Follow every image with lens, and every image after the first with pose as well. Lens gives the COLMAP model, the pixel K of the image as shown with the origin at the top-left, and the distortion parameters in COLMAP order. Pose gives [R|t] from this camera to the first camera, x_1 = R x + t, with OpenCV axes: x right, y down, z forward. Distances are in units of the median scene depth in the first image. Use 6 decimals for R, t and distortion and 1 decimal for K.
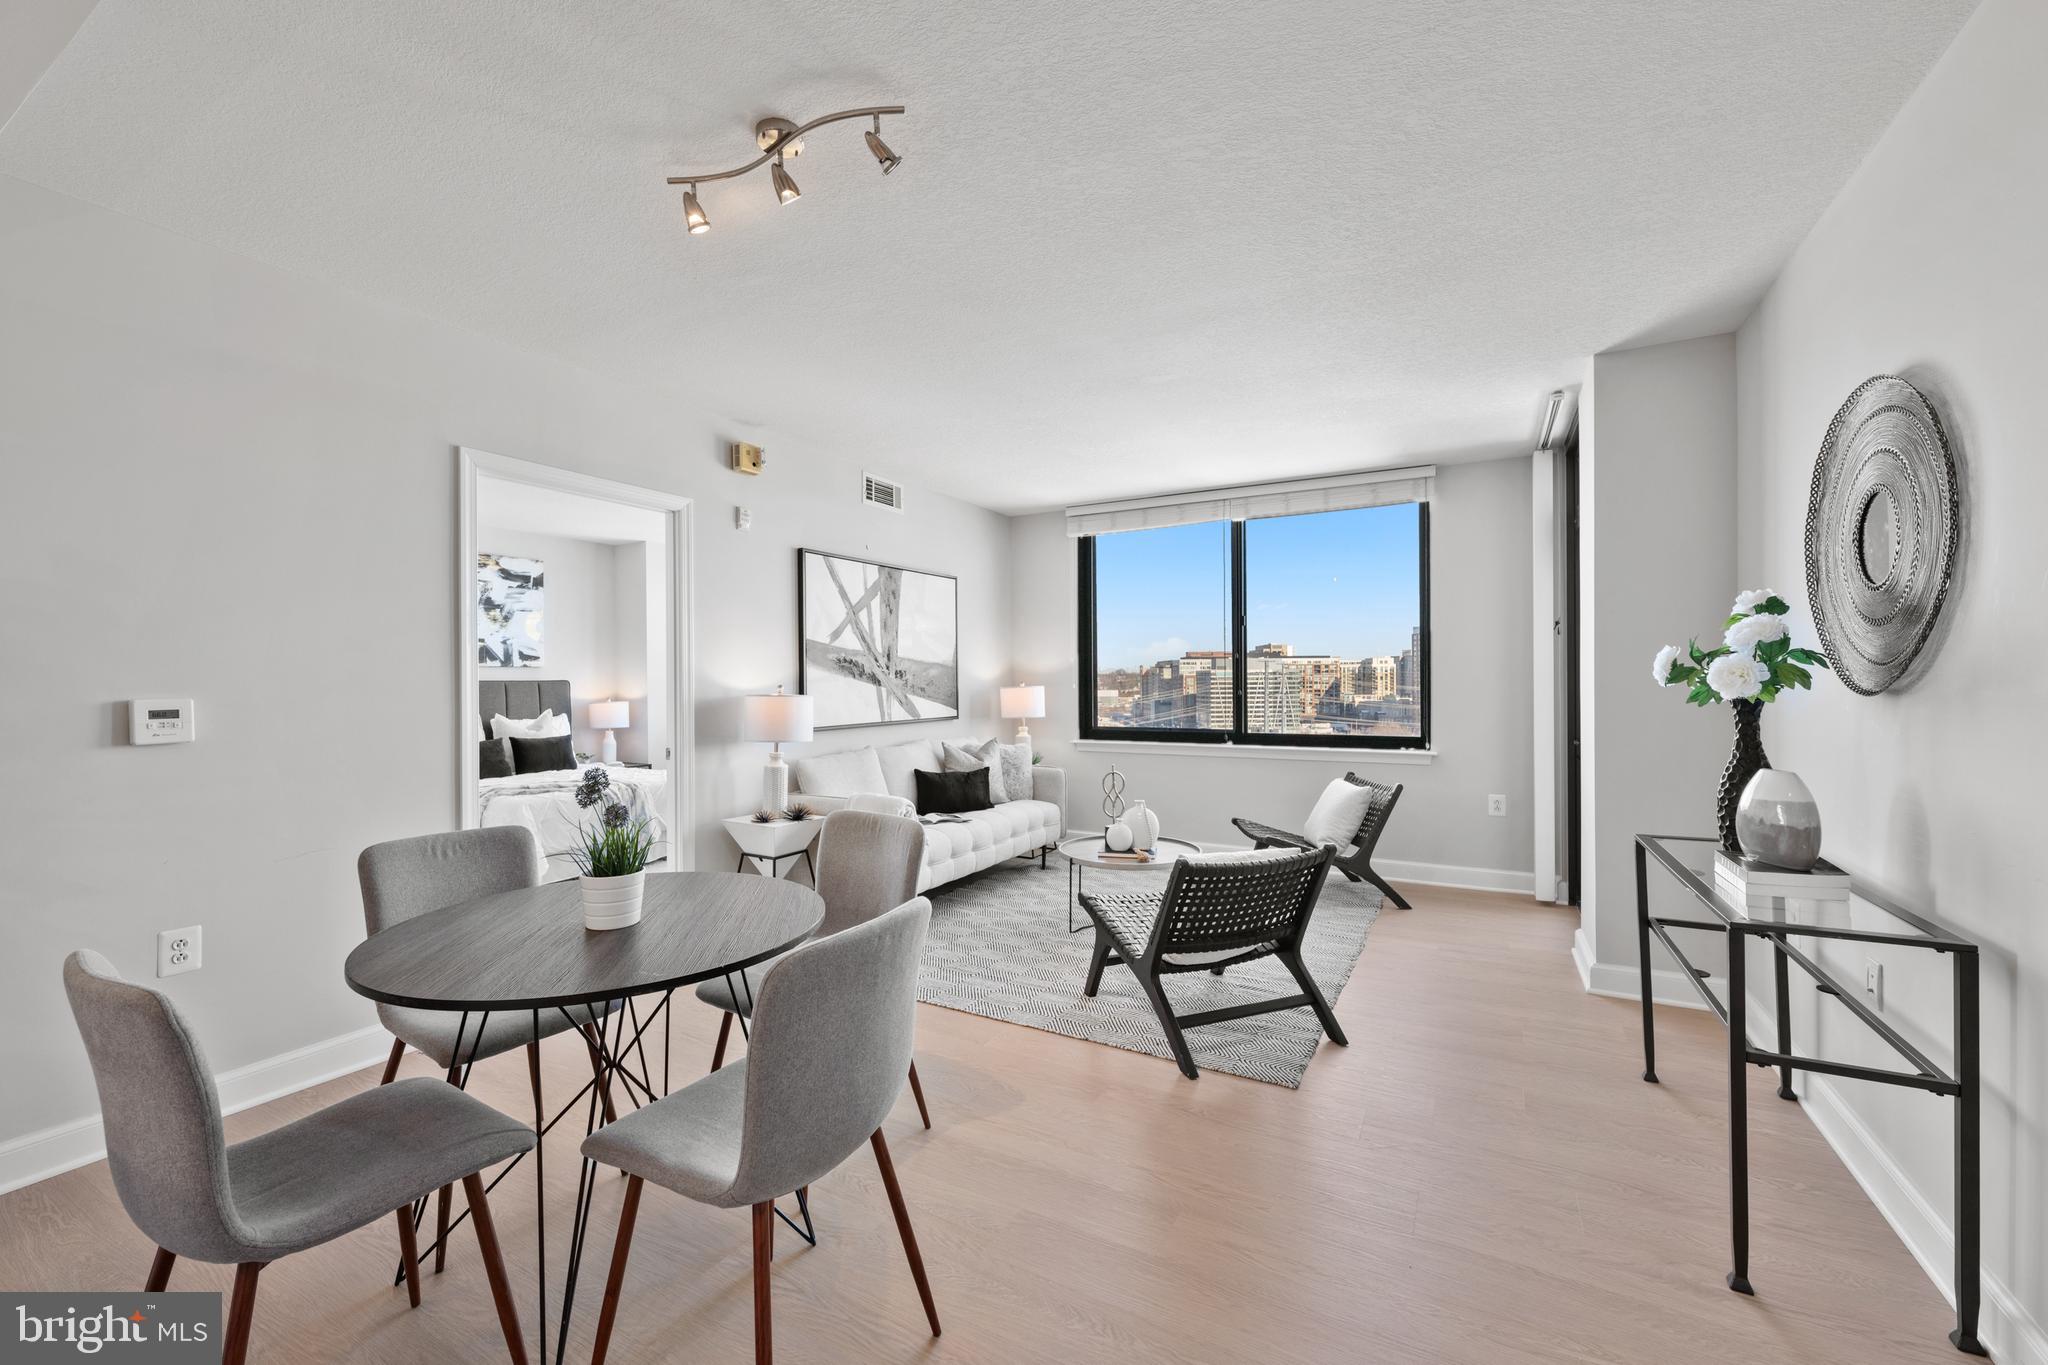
lens RADIAL K [[820.8, 0, 1034.2], [0, 820.8, 683.8], [0, 0, 1]] dist [-0.002240, 0.000322]
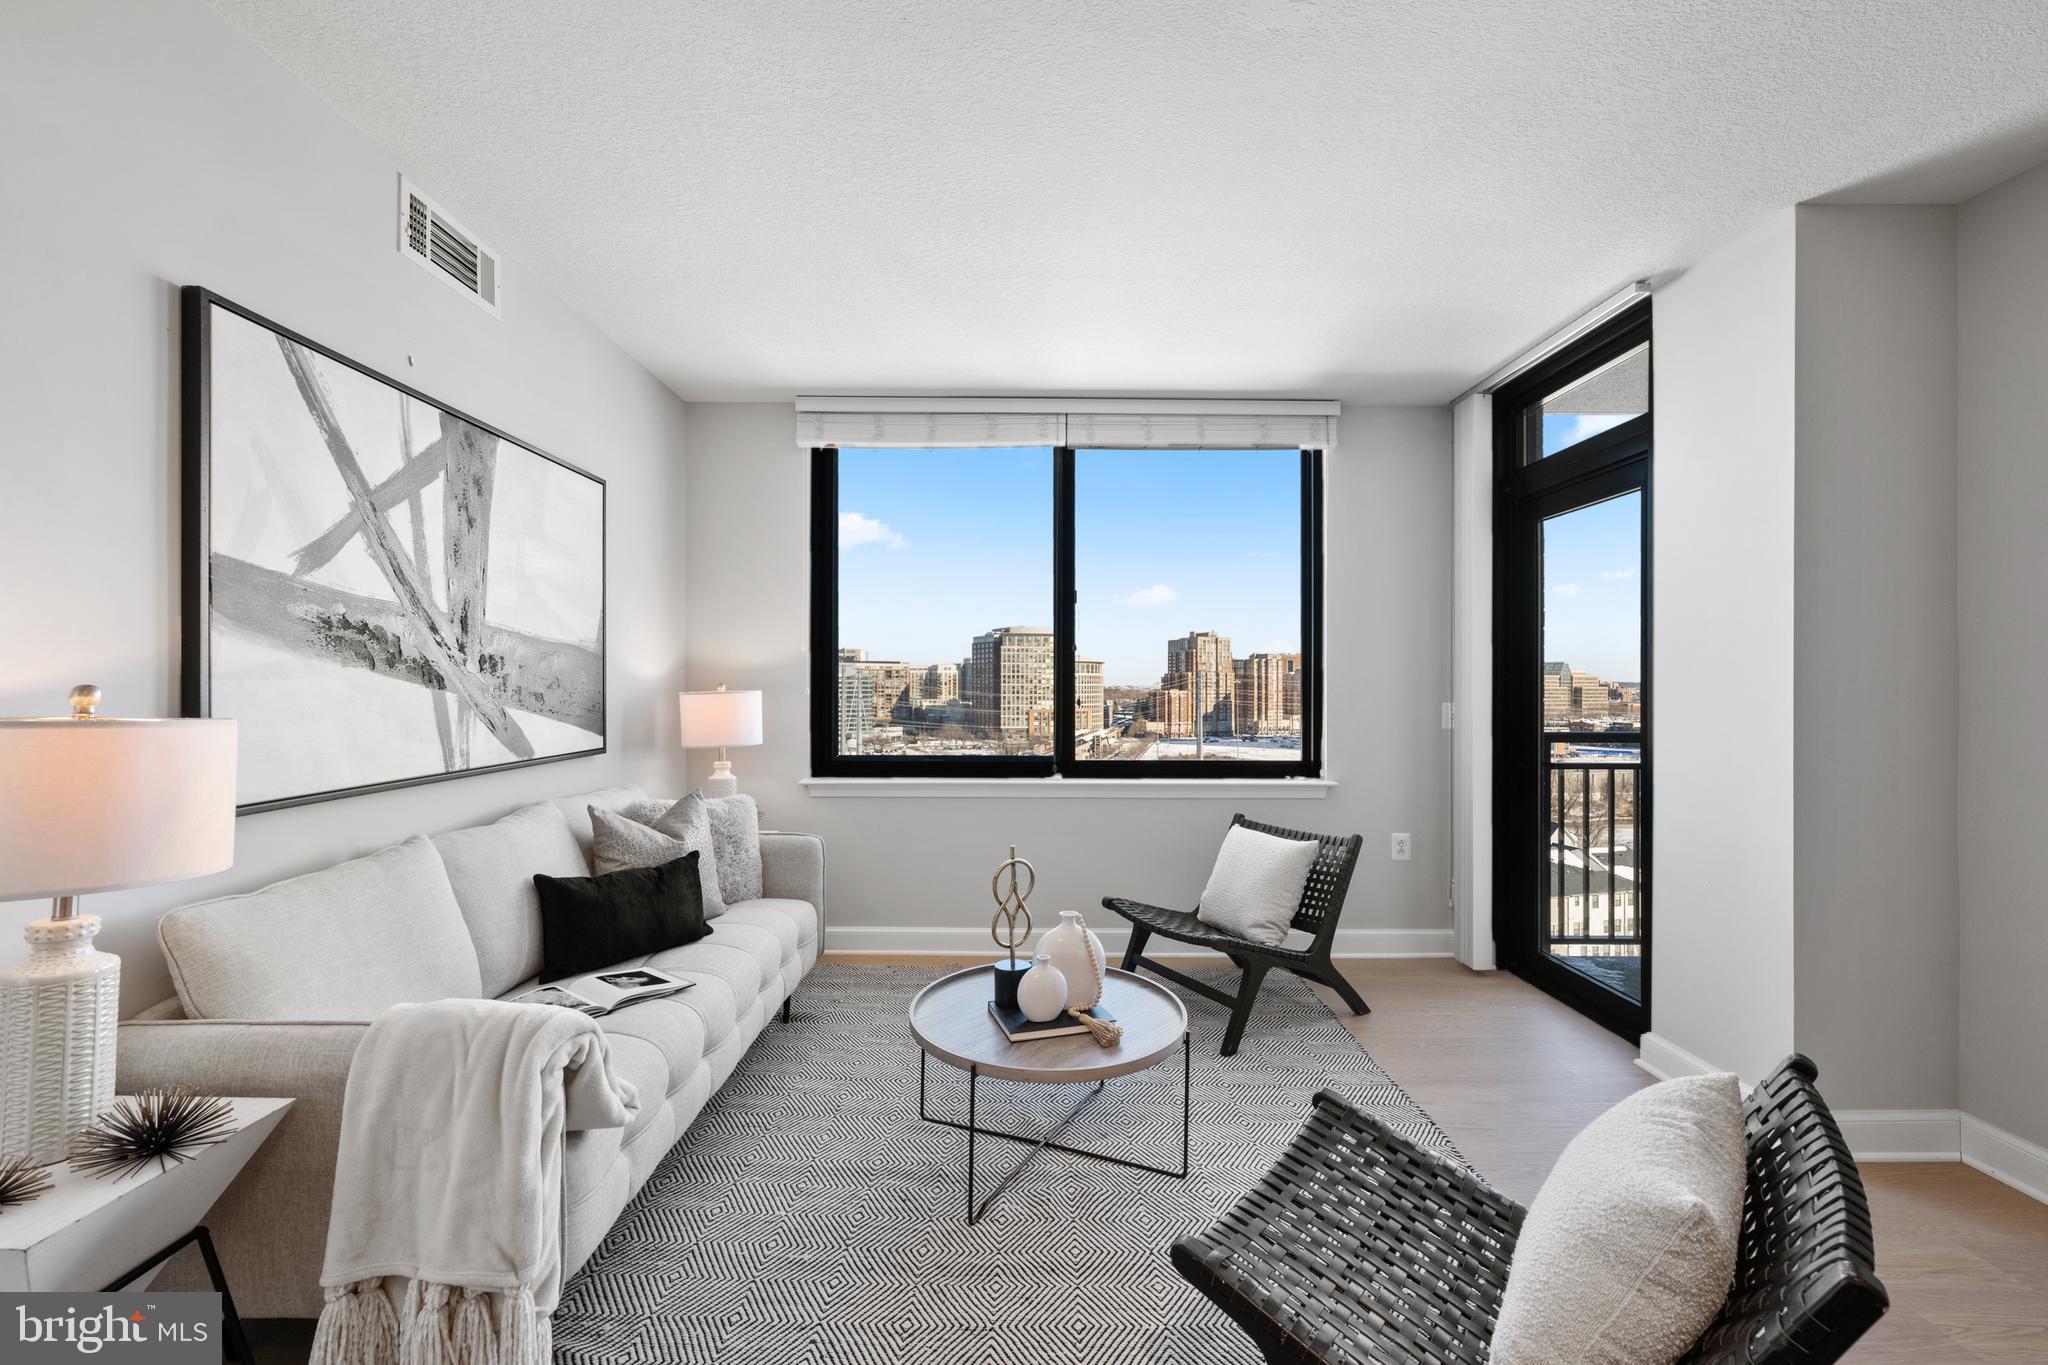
lens RADIAL K [[820.8, 0, 1021.3], [0, 820.8, 686.5], [0, 0, 1]] dist [-0.002240, 0.000322]
pose [[0.878548, 0.007742, 0.477591, -0.128182], [-0.006825, 0.999970, -0.003656, 0.000837], [-0.477605, -0.000047, 0.878575, 0.482321]]
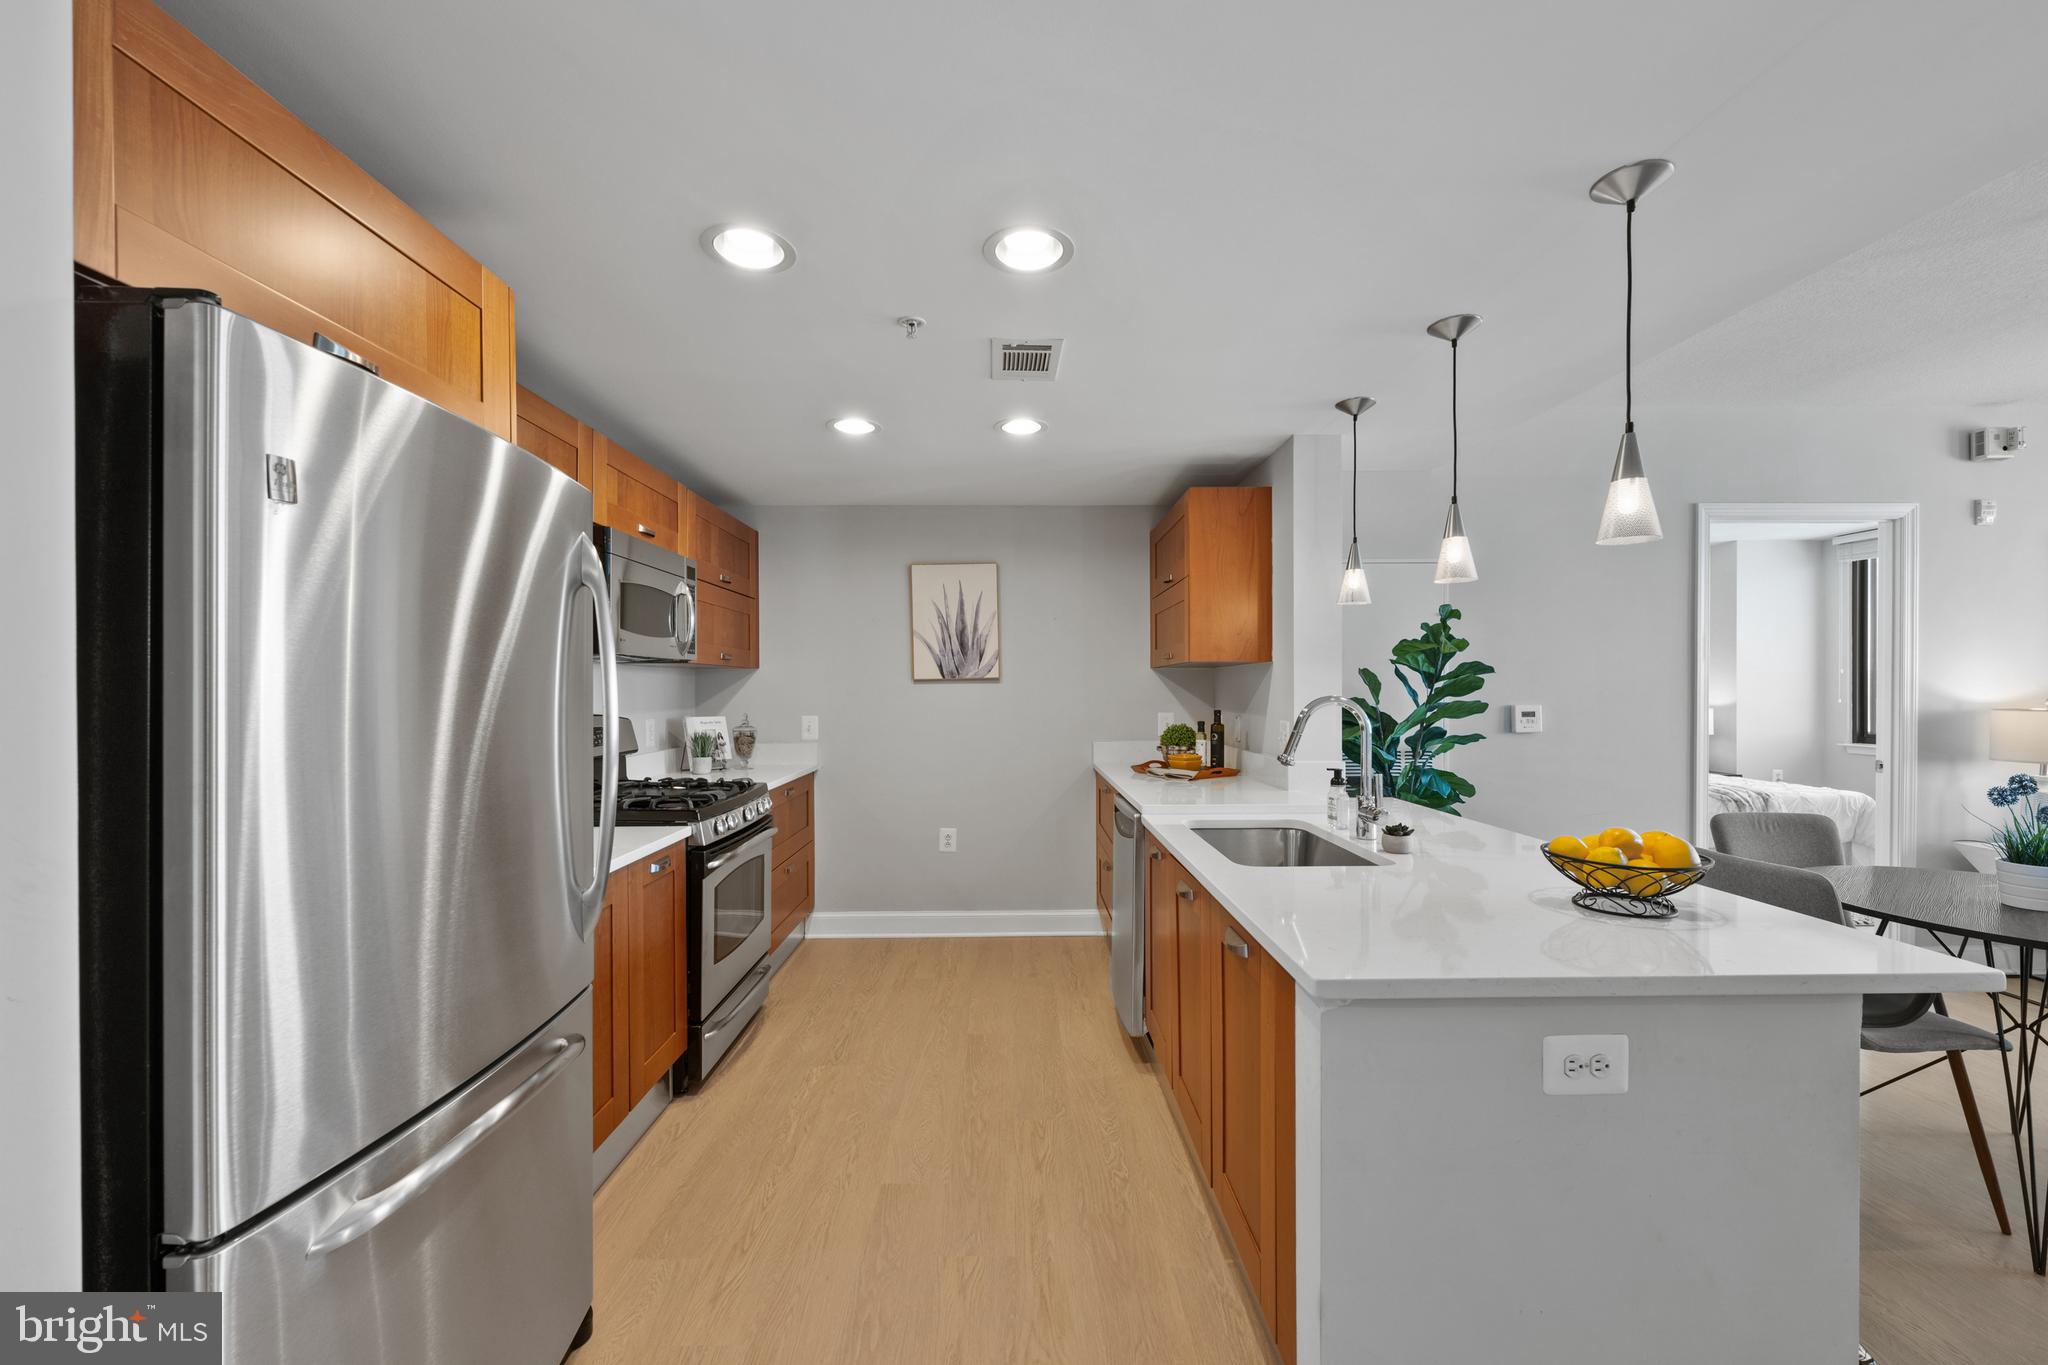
lens RADIAL K [[820.8, 0, 1018.7], [0, 820.8, 694.9], [0, 0, 1]] dist [-0.002240, 0.000322]
pose [[0.485960, 0.012996, -0.873884, -0.069411], [-0.001748, 0.999902, 0.013898, -0.009773], [0.873979, -0.005227, 0.485935, -0.300537]]
